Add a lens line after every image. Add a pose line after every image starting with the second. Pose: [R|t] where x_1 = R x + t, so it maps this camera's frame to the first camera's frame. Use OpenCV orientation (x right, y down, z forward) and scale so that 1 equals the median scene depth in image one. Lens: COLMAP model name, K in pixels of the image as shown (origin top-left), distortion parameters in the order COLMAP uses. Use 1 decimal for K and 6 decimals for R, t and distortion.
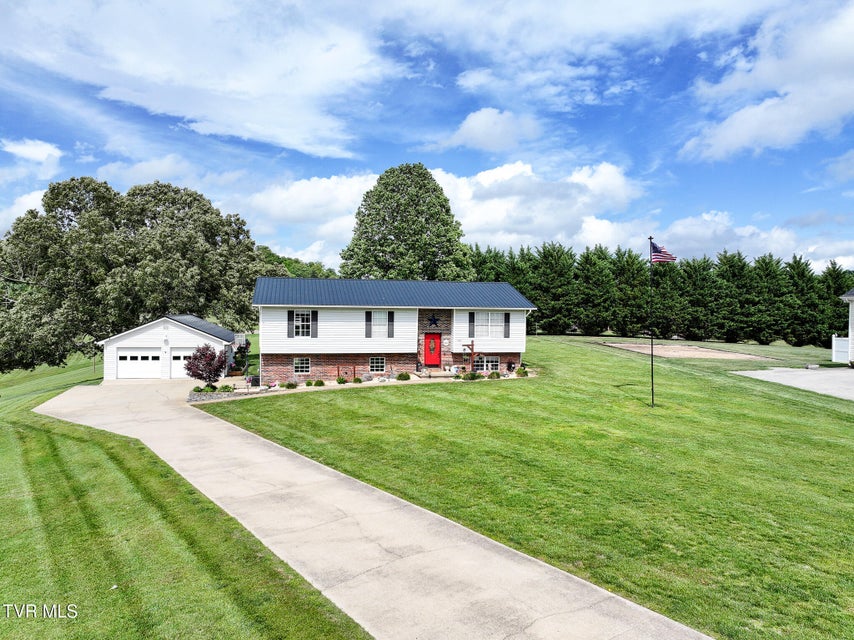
lens RADIAL K [[601.3, 0, 438.3], [0, 601.3, 320.1], [0, 0, 1]] dist [0.008283, 0.000331]
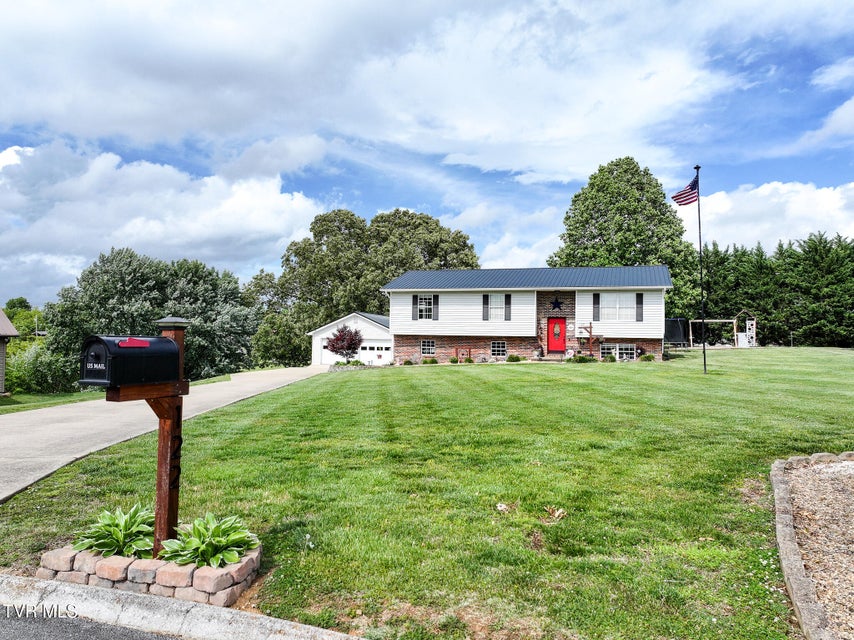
lens RADIAL K [[604.6, 0, 427.0], [0, 604.6, 320.0], [0, 0, 1]] dist [0.013521, 0.001536]
pose [[0.851430, -0.016633, -0.524205, 0.313469], [-0.018327, 0.997943, -0.061431, 0.087477], [0.524148, 0.061911, 0.849374, 0.083394]]
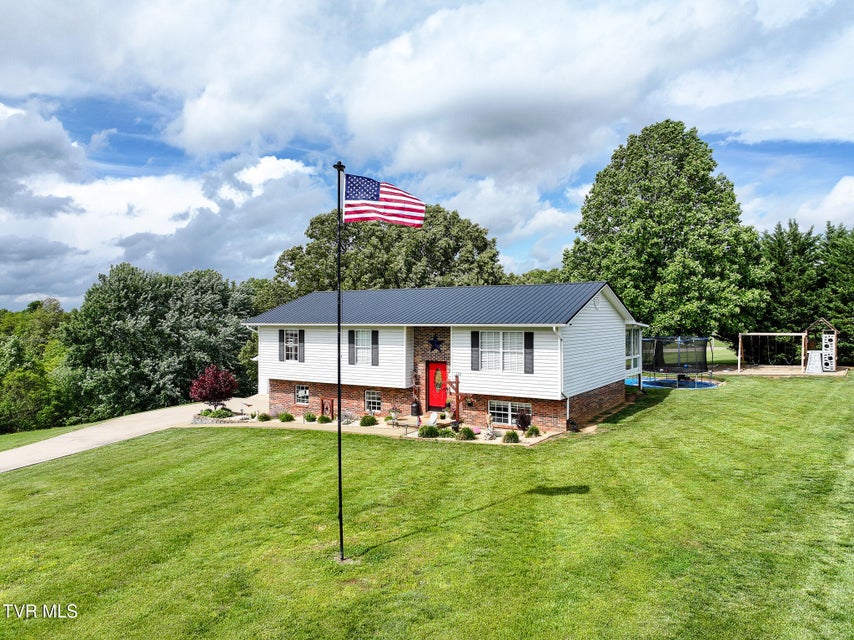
lens RADIAL K [[604.6, 0, 427.0], [0, 604.6, 320.0], [0, 0, 1]] dist [0.013521, 0.001536]
pose [[0.692748, -0.014101, -0.721042, 0.480558], [-0.004020, 0.999718, -0.023413, -0.009491], [0.721169, 0.019117, 0.692496, 0.504712]]
